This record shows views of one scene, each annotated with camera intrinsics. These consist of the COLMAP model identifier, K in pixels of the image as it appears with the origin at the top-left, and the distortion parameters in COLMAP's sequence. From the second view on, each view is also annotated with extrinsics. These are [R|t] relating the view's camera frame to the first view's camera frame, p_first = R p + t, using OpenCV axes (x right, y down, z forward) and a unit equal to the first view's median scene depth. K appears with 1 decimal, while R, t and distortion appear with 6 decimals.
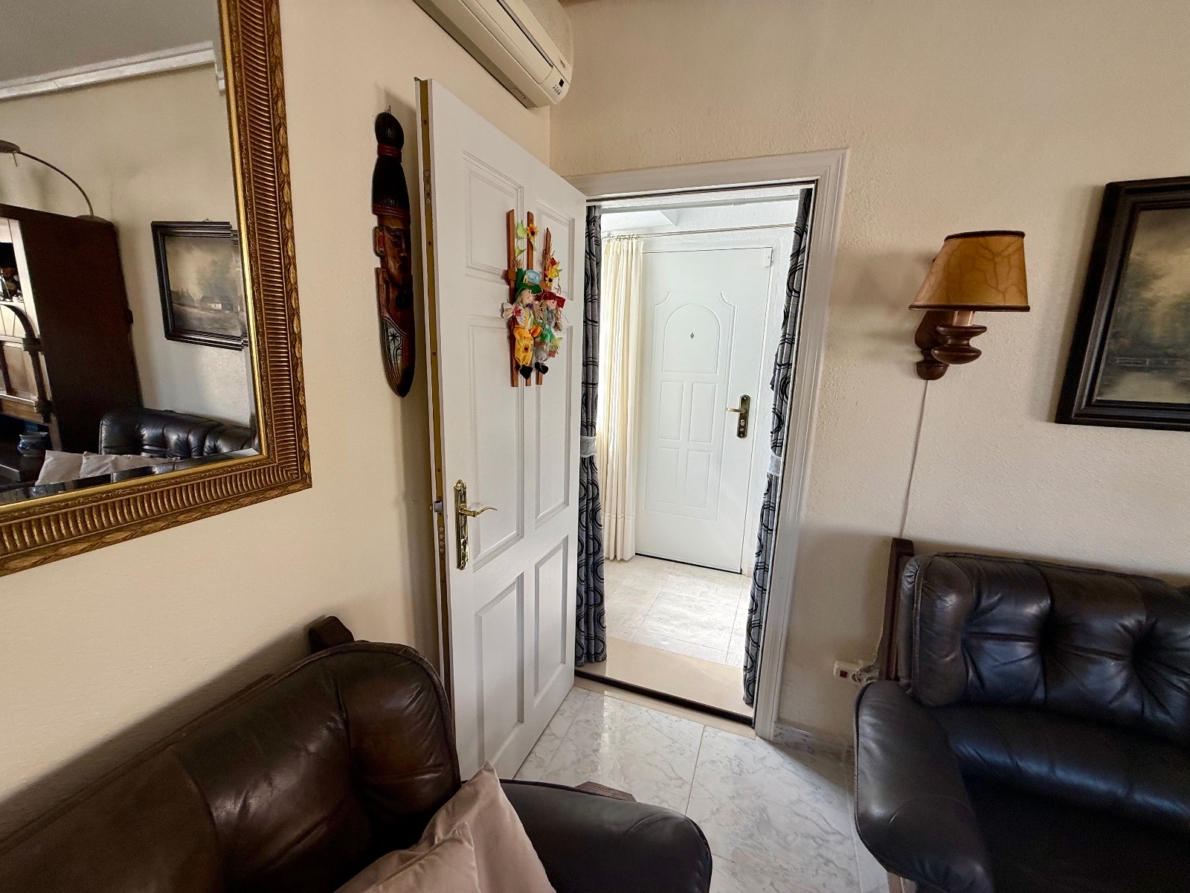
lens RADIAL K [[470.9, 0, 591.9], [0, 470.9, 447.9], [0, 0, 1]] dist [0.001781, -0.000079]
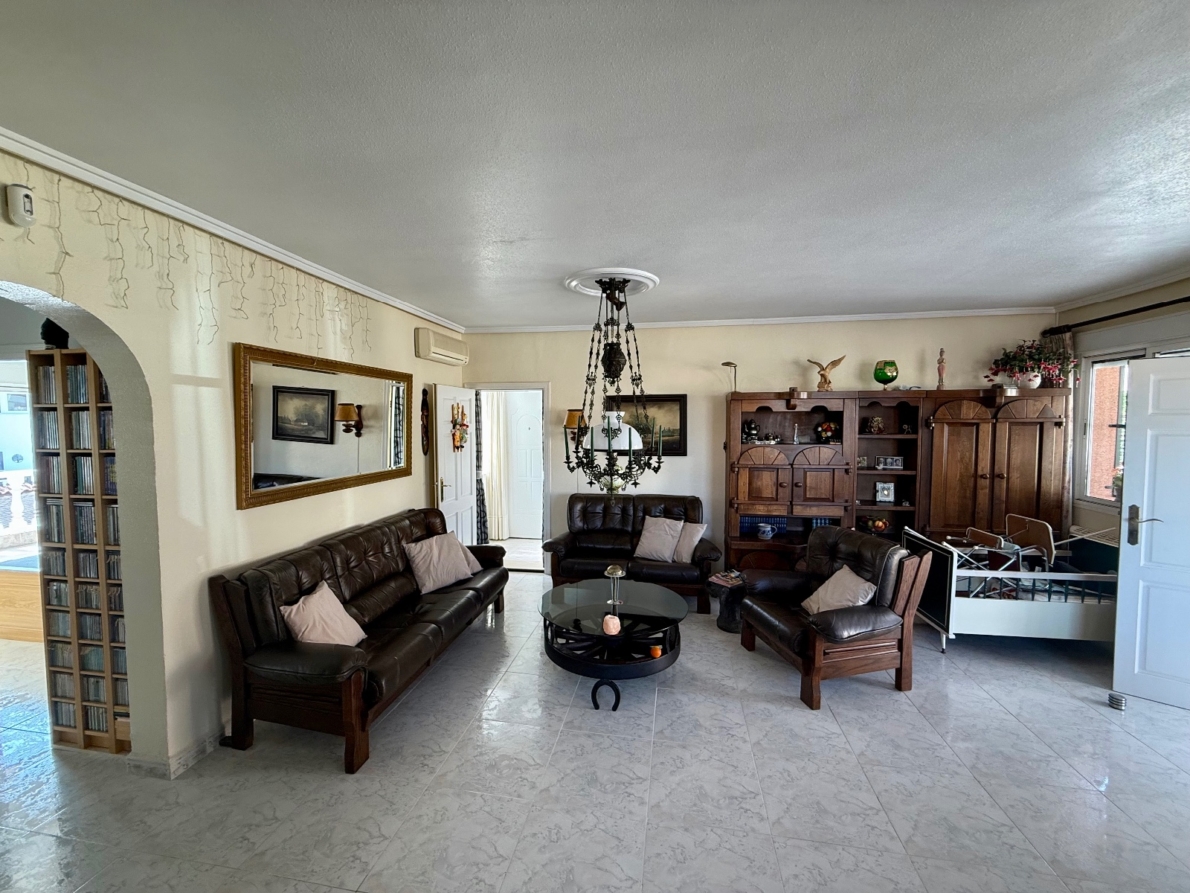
lens RADIAL K [[470.9, 0, 591.9], [0, 470.9, 447.9], [0, 0, 1]] dist [0.001781, -0.000079]
pose [[0.979181, -0.038632, 0.199278, 0.116749], [0.068029, 0.987403, -0.142852, 0.348201], [-0.191249, 0.153434, 0.969475, -2.212986]]
